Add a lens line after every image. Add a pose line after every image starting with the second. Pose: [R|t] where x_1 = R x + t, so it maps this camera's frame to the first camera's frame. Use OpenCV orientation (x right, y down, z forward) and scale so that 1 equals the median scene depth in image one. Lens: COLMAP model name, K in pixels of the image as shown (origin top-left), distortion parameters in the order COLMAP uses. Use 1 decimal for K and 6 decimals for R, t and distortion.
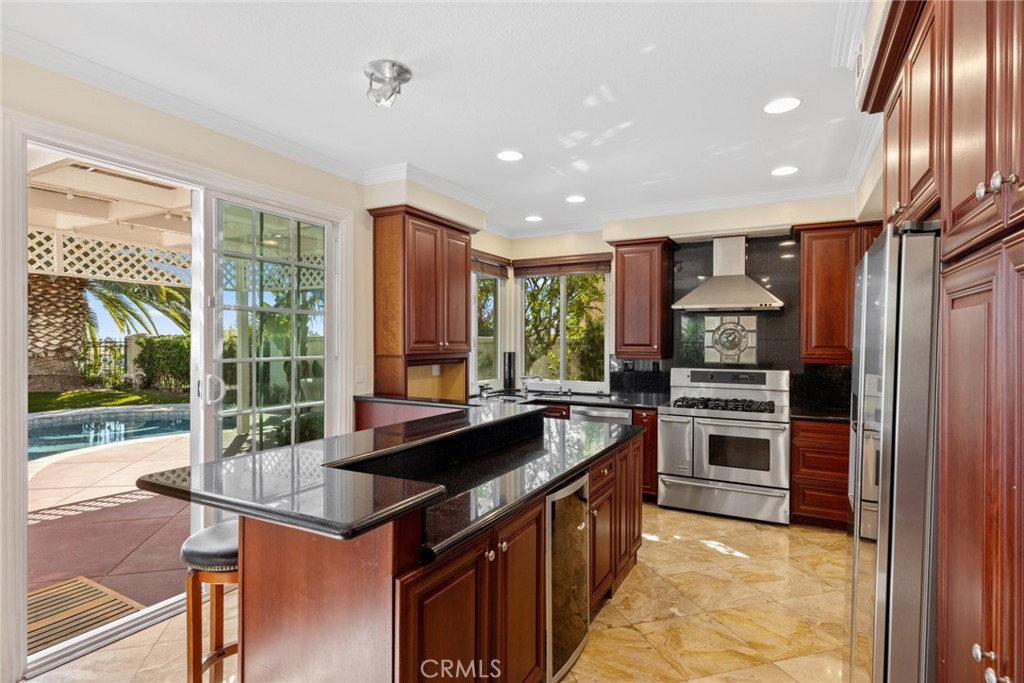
lens RADIAL K [[527.6, 0, 508.8], [0, 527.6, 347.0], [0, 0, 1]] dist [0.022594, 0.000033]
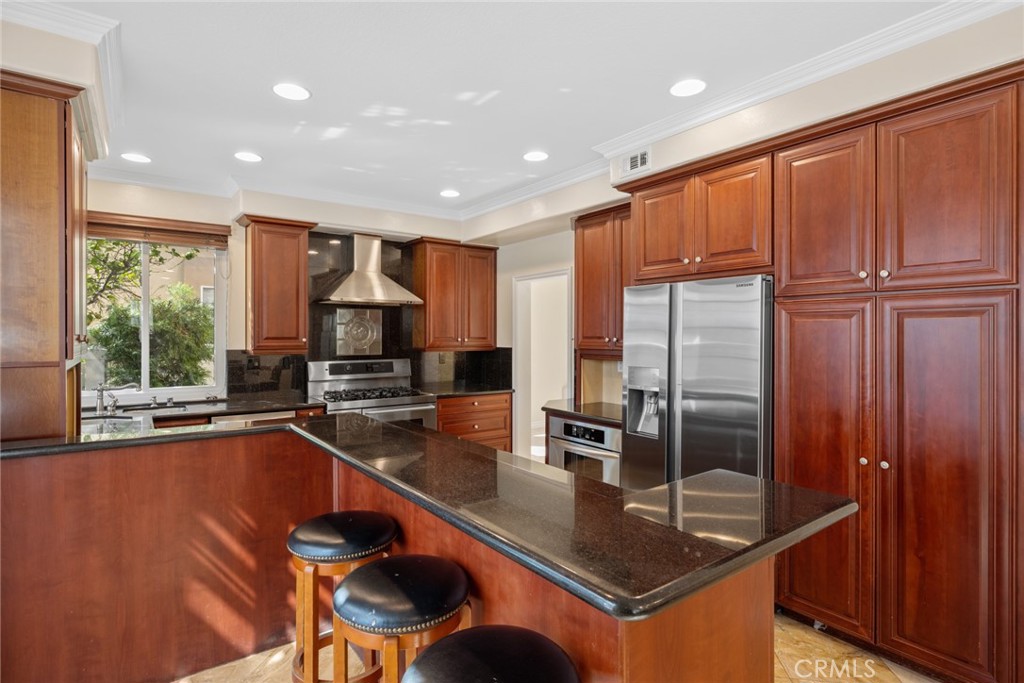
lens RADIAL K [[527.6, 0, 507.4], [0, 527.6, 336.5], [0, 0, 1]] dist [0.022594, 0.000033]
pose [[0.439431, -0.006112, 0.898255, -0.405733], [0.007686, 0.999966, 0.003044, -0.006412], [-0.898243, 0.005566, 0.439463, 0.280343]]
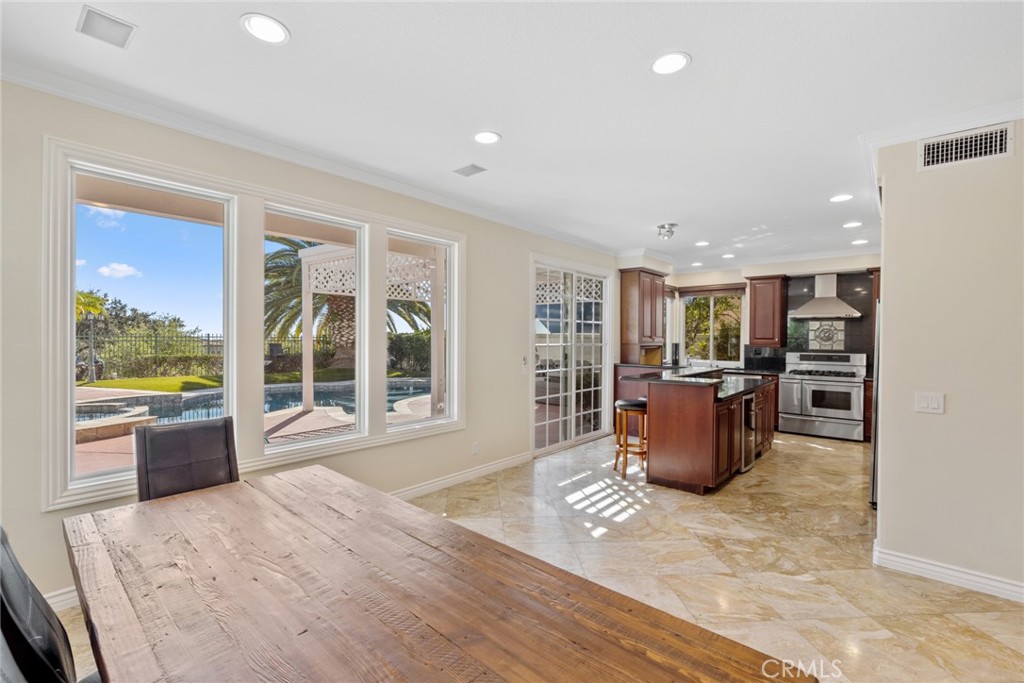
lens RADIAL K [[442.3, 0, 510.6], [0, 442.3, 344.2], [0, 0, 1]] dist [-0.001117, -0.000018]
pose [[0.973756, 0.004500, -0.227550, -0.232820], [-0.003870, 0.999987, 0.003214, 0.013061], [0.227561, -0.002249, 0.973761, -0.579952]]
